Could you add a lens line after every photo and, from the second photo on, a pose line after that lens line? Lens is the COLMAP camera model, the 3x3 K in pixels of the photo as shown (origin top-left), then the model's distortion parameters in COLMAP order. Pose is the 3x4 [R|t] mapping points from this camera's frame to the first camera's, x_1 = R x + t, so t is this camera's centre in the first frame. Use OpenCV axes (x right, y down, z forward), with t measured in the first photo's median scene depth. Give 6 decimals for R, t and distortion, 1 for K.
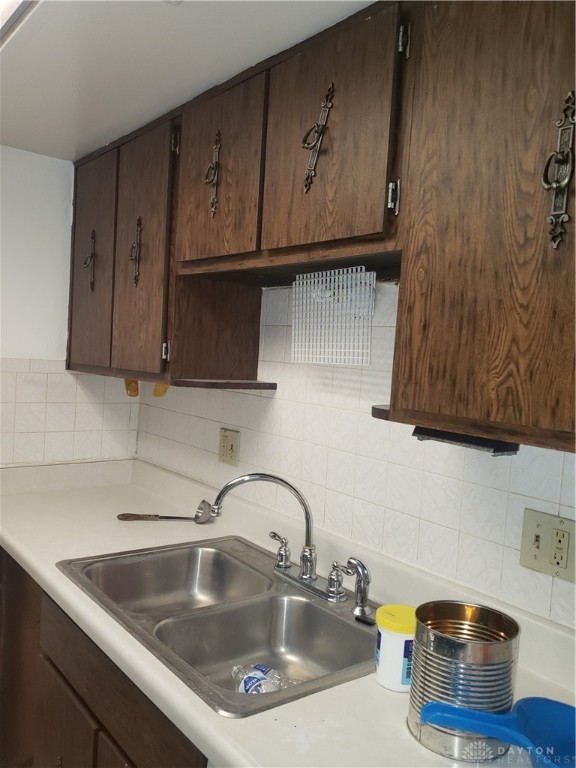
lens RADIAL K [[656.2, 0, 288.0], [0, 656.2, 384.0], [0, 0, 1]] dist [0.025577, -0.000662]
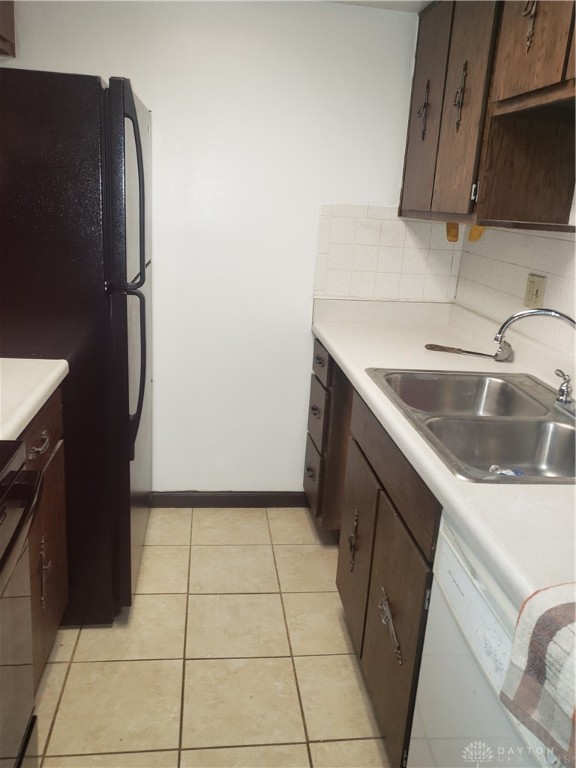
lens RADIAL K [[655.4, 0, 288.0], [0, 655.4, 384.0], [0, 0, 1]] dist [-0.003666, 0.004715]
pose [[0.859223, 0.137608, -0.492748, 0.121492], [-0.040172, 0.978320, 0.203164, 0.051071], [0.510022, -0.154769, 0.846123, -0.108644]]
